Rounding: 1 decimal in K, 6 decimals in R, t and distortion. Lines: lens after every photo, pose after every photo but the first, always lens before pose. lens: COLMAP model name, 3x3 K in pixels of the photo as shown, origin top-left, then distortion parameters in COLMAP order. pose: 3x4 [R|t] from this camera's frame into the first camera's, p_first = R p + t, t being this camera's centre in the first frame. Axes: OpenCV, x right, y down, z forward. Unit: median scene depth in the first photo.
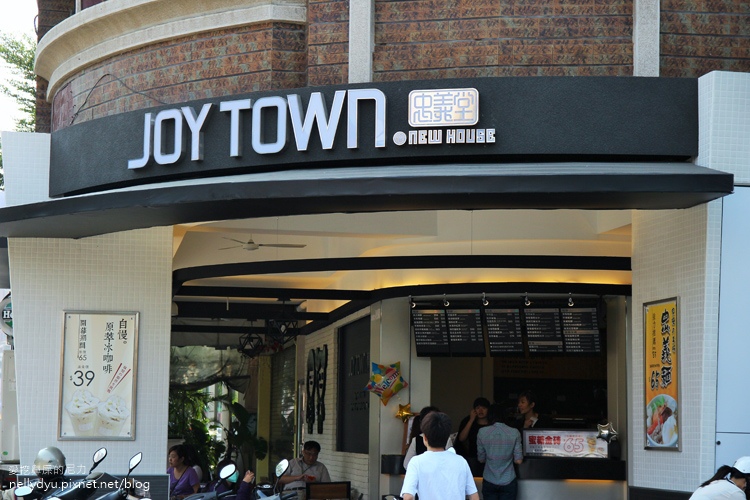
lens RADIAL K [[1648.9, 0, 374.0], [0, 1648.9, 269.8], [0, 0, 1]] dist [0.206705, 0.397452]
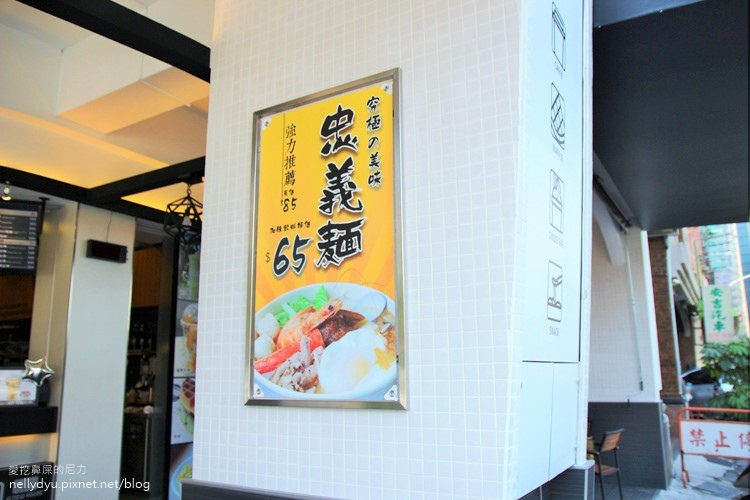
lens RADIAL K [[598.6, 0, 369.9], [0, 598.6, 255.6], [0, 0, 1]] dist [-0.122236, 0.118980]
pose [[0.701961, 0.123621, 0.701404, 0.065796], [-0.054924, 0.991284, -0.119744, 0.084464], [-0.710094, 0.045532, 0.702633, 0.857213]]
